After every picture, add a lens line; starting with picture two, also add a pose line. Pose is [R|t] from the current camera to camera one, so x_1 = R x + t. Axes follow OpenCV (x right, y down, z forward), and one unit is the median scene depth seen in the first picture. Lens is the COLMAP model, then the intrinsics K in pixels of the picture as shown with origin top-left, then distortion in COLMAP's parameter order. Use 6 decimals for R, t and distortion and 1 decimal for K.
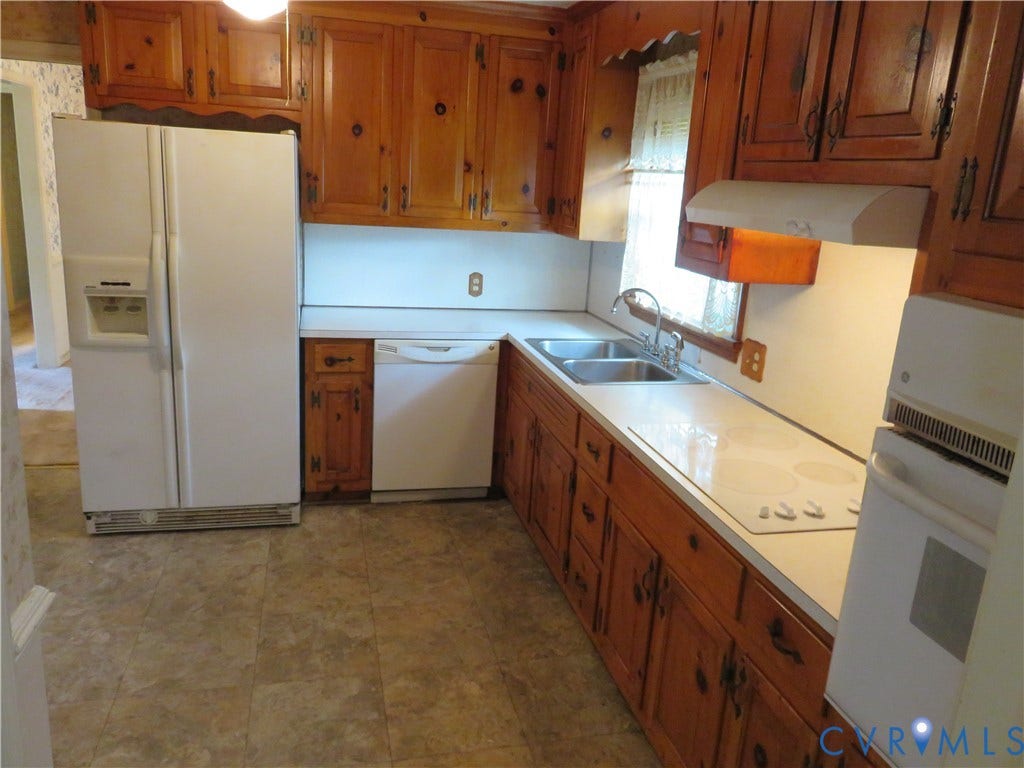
lens RADIAL K [[773.8, 0, 512.0], [0, 773.8, 384.0], [0, 0, 1]] dist [-0.002899, -0.000868]
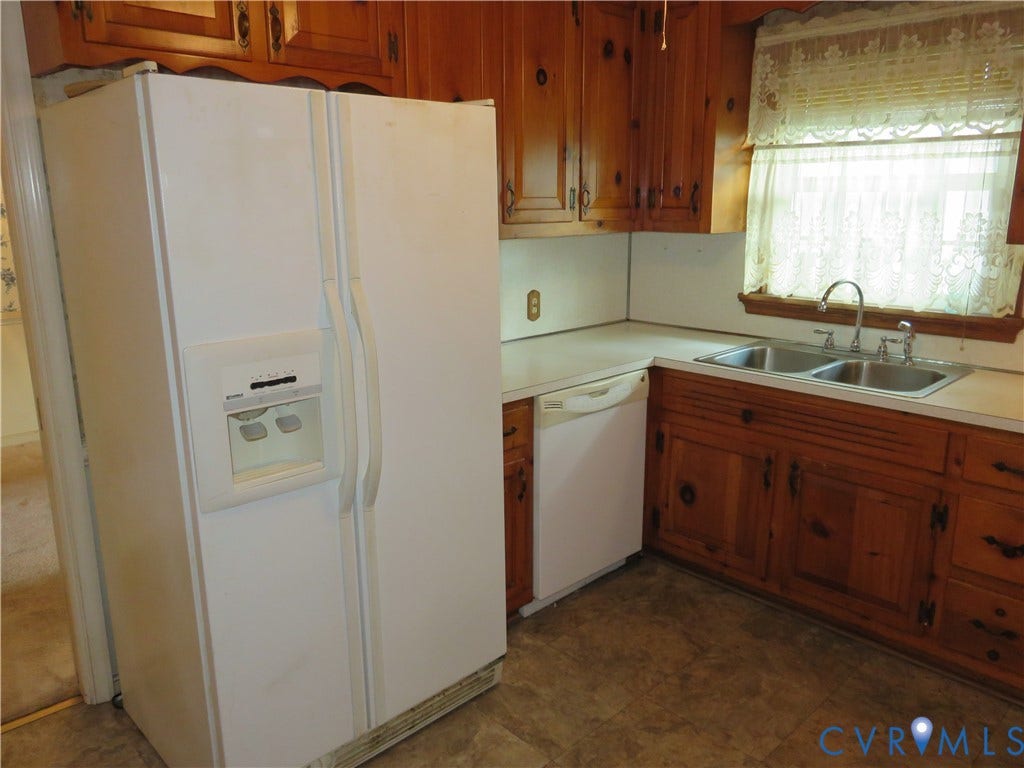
lens RADIAL K [[773.8, 0, 512.0], [0, 773.8, 384.0], [0, 0, 1]] dist [-0.002899, -0.000868]
pose [[0.863951, -0.182006, 0.469534, -0.525278], [0.184245, 0.981998, 0.041638, -0.101268], [-0.468660, 0.050536, 0.881932, 0.371791]]
